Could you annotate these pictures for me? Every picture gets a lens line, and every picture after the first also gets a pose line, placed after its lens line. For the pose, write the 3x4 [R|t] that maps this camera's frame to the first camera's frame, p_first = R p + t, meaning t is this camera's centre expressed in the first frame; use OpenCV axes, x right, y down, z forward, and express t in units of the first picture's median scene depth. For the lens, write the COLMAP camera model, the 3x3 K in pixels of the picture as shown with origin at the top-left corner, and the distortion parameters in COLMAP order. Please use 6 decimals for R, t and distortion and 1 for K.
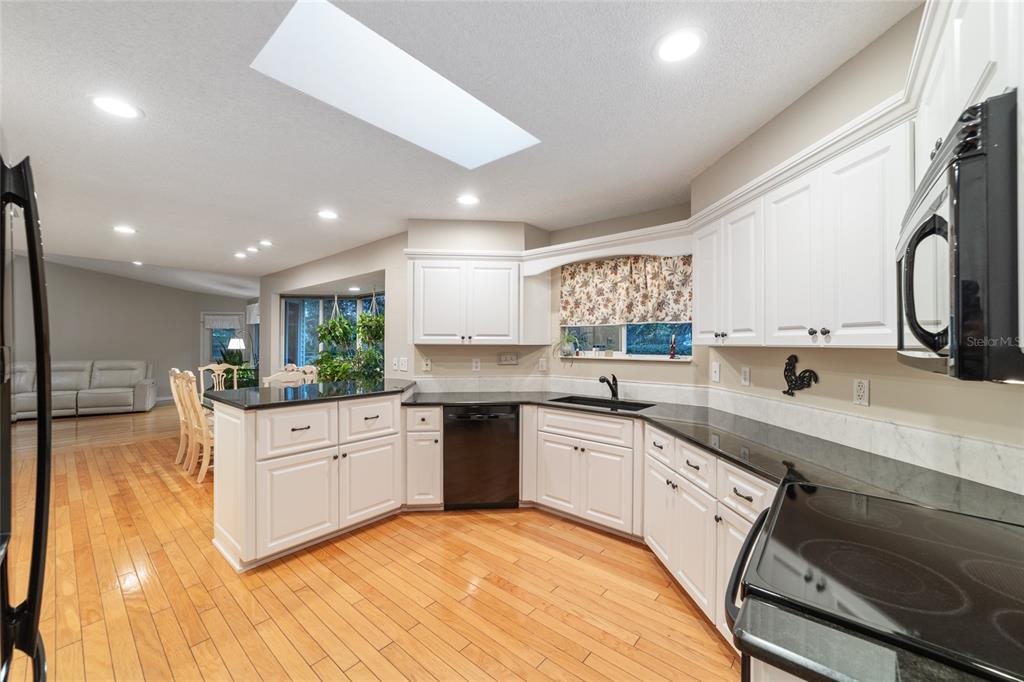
lens RADIAL K [[391.3, 0, 506.2], [0, 391.3, 341.9], [0, 0, 1]] dist [-0.001534, 0.000408]
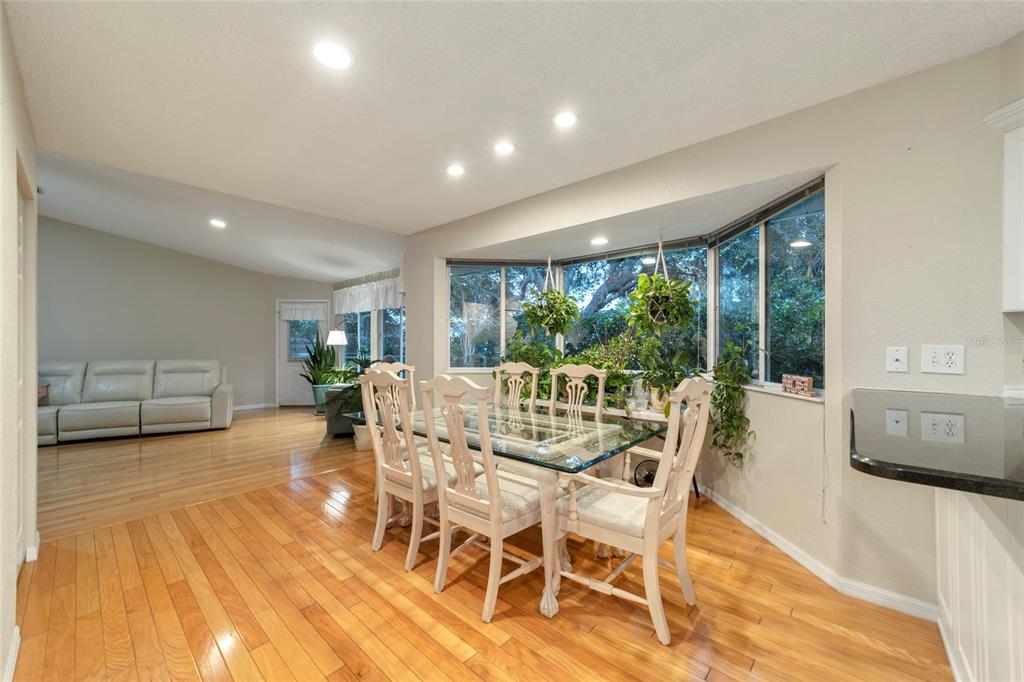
lens RADIAL K [[391.3, 0, 506.2], [0, 391.3, 341.9], [0, 0, 1]] dist [-0.001534, 0.000408]
pose [[0.999686, -0.005235, -0.024509, -0.792740], [0.005208, 0.999986, -0.001190, 0.037255], [0.024515, 0.001062, 0.999699, 0.574654]]
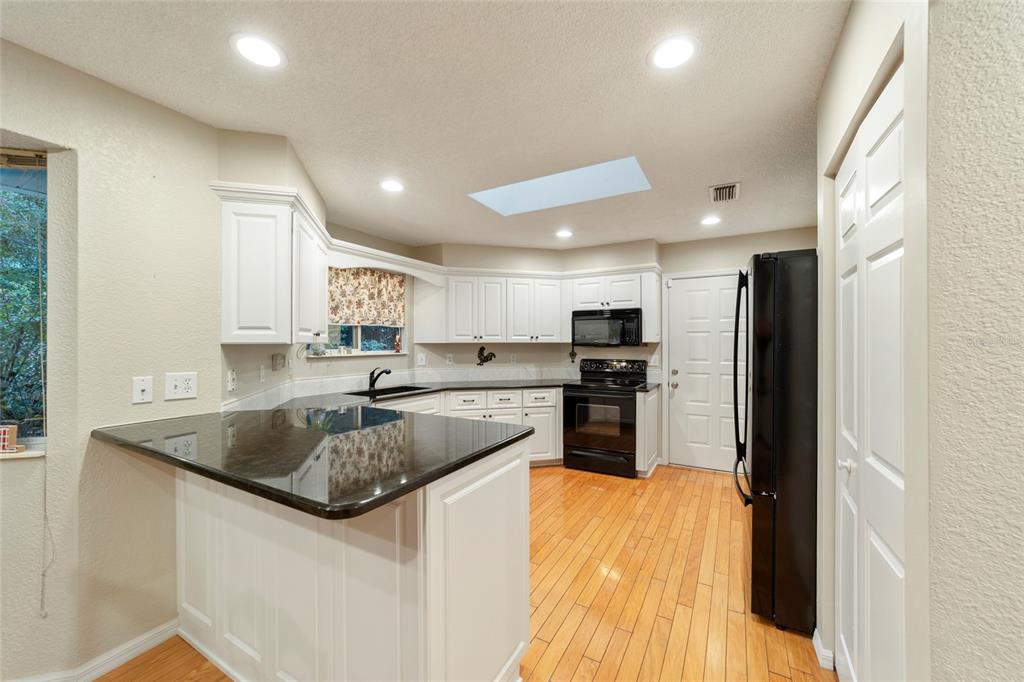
lens RADIAL K [[391.3, 0, 506.2], [0, 391.3, 341.9], [0, 0, 1]] dist [-0.001534, 0.000408]
pose [[-0.175126, -0.001459, 0.984545, -0.855361], [-0.001577, 0.999998, 0.001201, 0.001890], [-0.984545, -0.001342, -0.175128, 0.729414]]
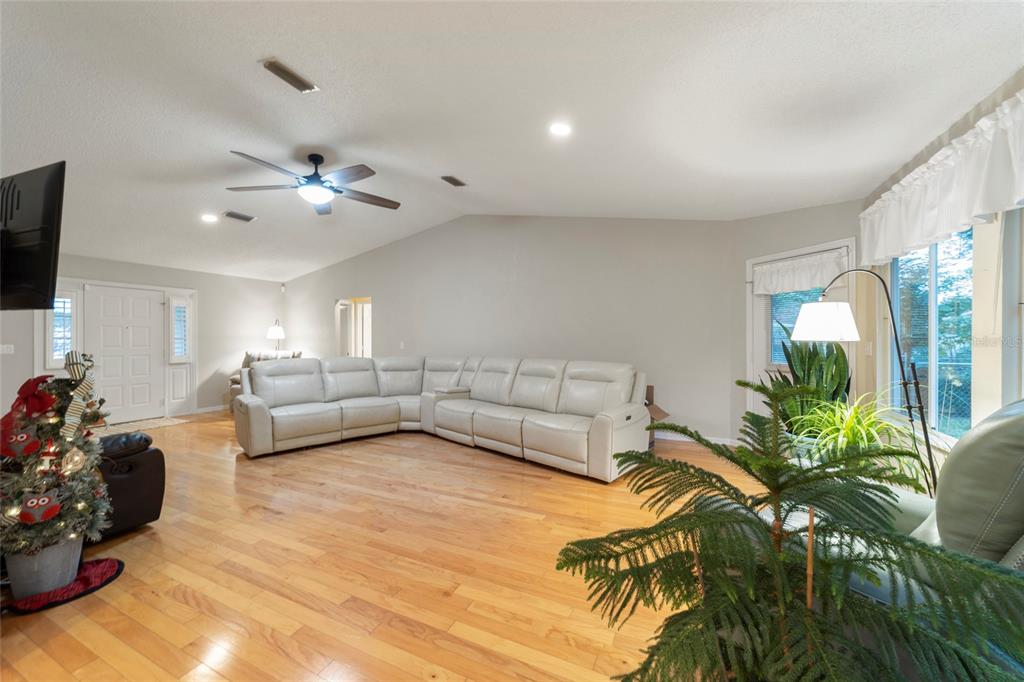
lens RADIAL K [[391.3, 0, 506.2], [0, 391.3, 341.9], [0, 0, 1]] dist [-0.001534, 0.000408]
pose [[0.254109, 0.001419, -0.967175, -1.123963], [0.011141, 0.999928, 0.004394, 0.034801], [0.967111, -0.011892, 0.254075, 1.666101]]
